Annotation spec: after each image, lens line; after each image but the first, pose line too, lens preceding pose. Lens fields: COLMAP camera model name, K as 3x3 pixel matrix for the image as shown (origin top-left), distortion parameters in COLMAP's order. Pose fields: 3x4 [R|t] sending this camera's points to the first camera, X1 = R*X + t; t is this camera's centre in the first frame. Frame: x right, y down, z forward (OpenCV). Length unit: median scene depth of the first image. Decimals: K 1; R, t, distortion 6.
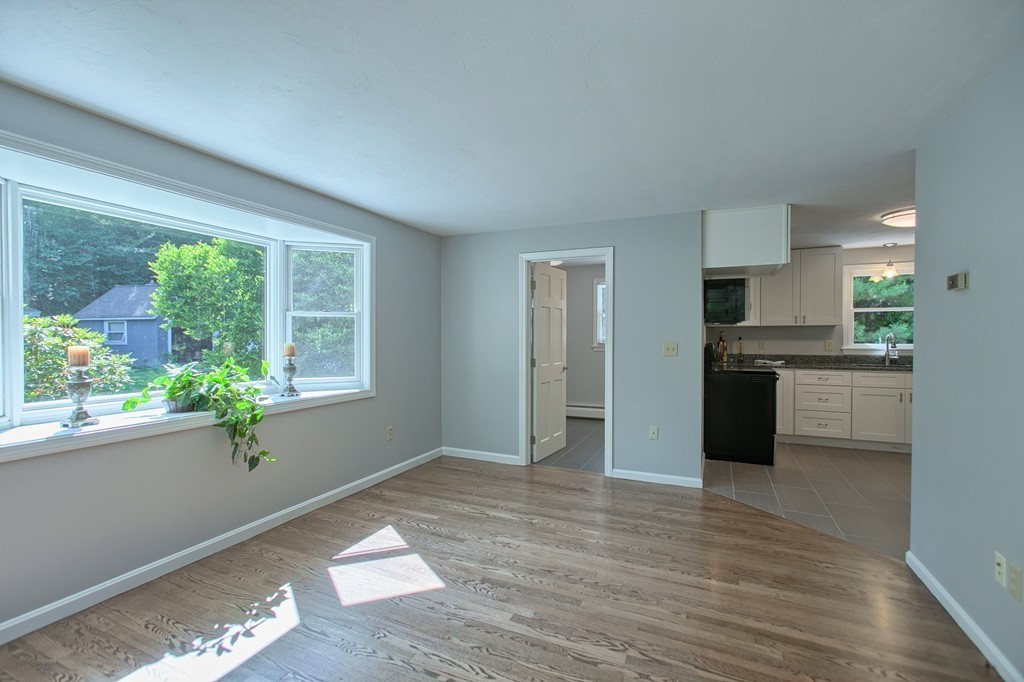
lens RADIAL K [[444.9, 0, 511.7], [0, 444.9, 341.1], [0, 0, 1]] dist [0.000026, -0.000020]
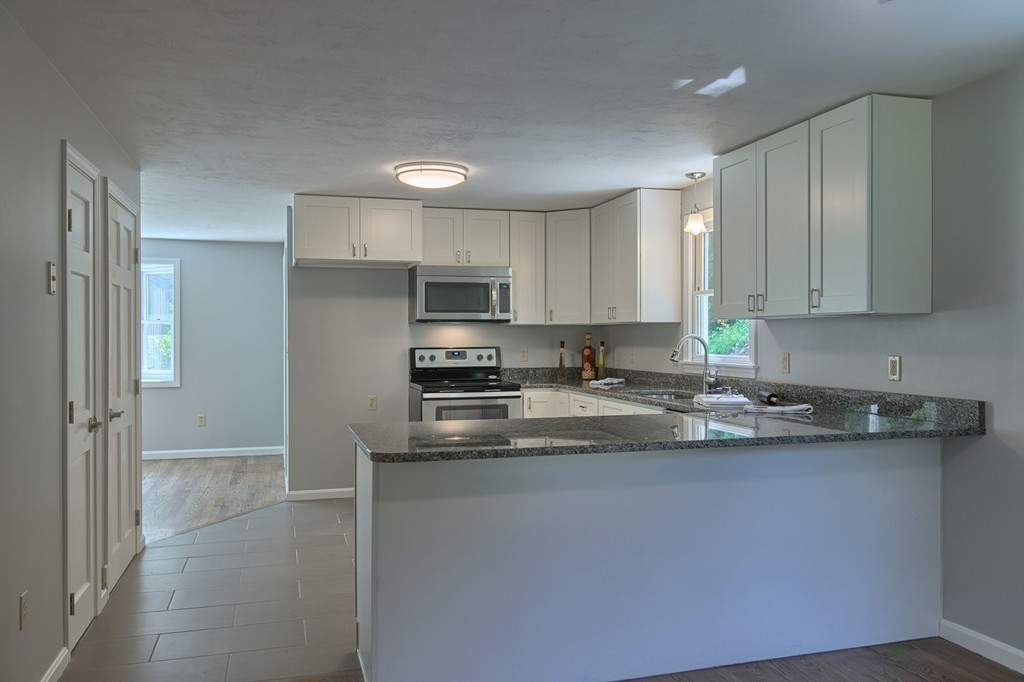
lens RADIAL K [[785.7, 0, 512.3], [0, 785.7, 340.6], [0, 0, 1]] dist [0.006603, 0.014896]
pose [[0.661831, 0.004752, -0.749638, 1.375568], [-0.011544, 0.999926, -0.003853, -0.004642], [0.749564, 0.011204, 0.661837, 0.177749]]
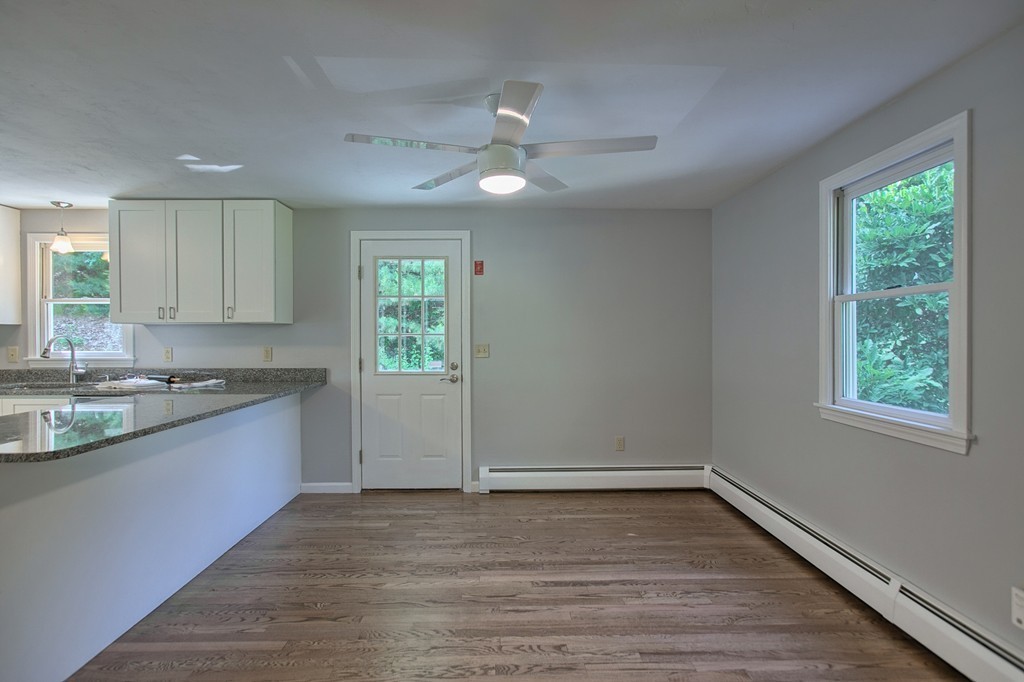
lens RADIAL K [[480.0, 0, 505.3], [0, 480.0, 342.8], [0, 0, 1]] dist [-0.016615, 0.008532]
pose [[0.902170, -0.005671, 0.431343, 1.098935], [0.007497, 0.999969, -0.002533, -0.000296], [-0.431315, 0.005519, 0.902184, 0.057834]]
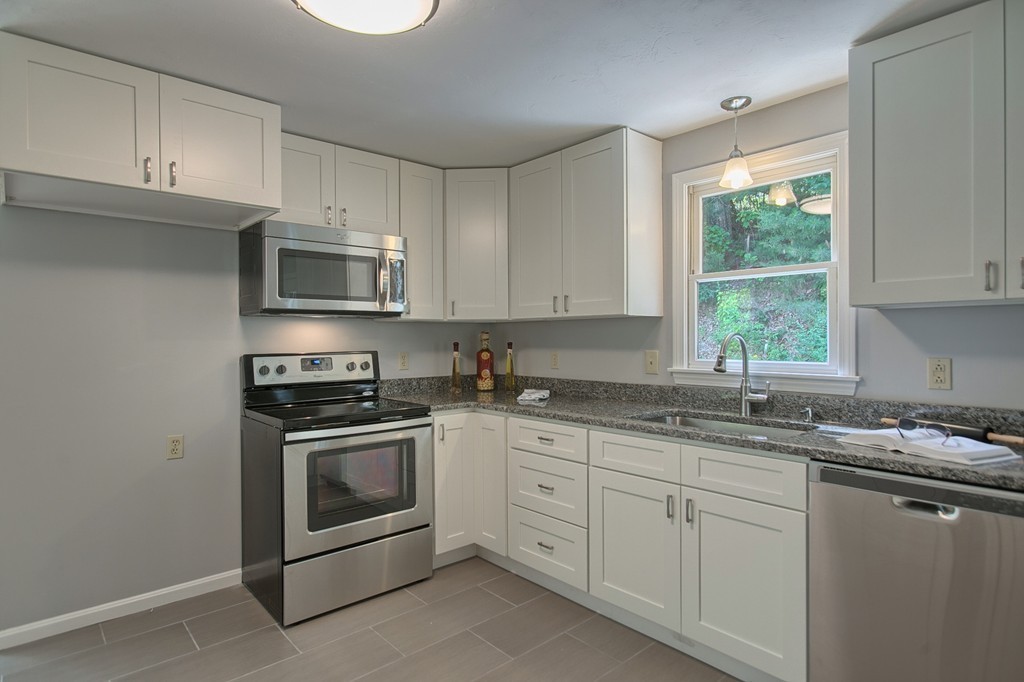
lens RADIAL K [[556.4, 0, 511.4], [0, 556.4, 340.2], [0, 0, 1]] dist [0.000039, 0.001901]
pose [[0.916745, 0.000148, -0.399472, 0.830415], [-0.003451, 0.999966, -0.007550, -0.007187], [0.399457, 0.008300, 0.916714, 0.462348]]
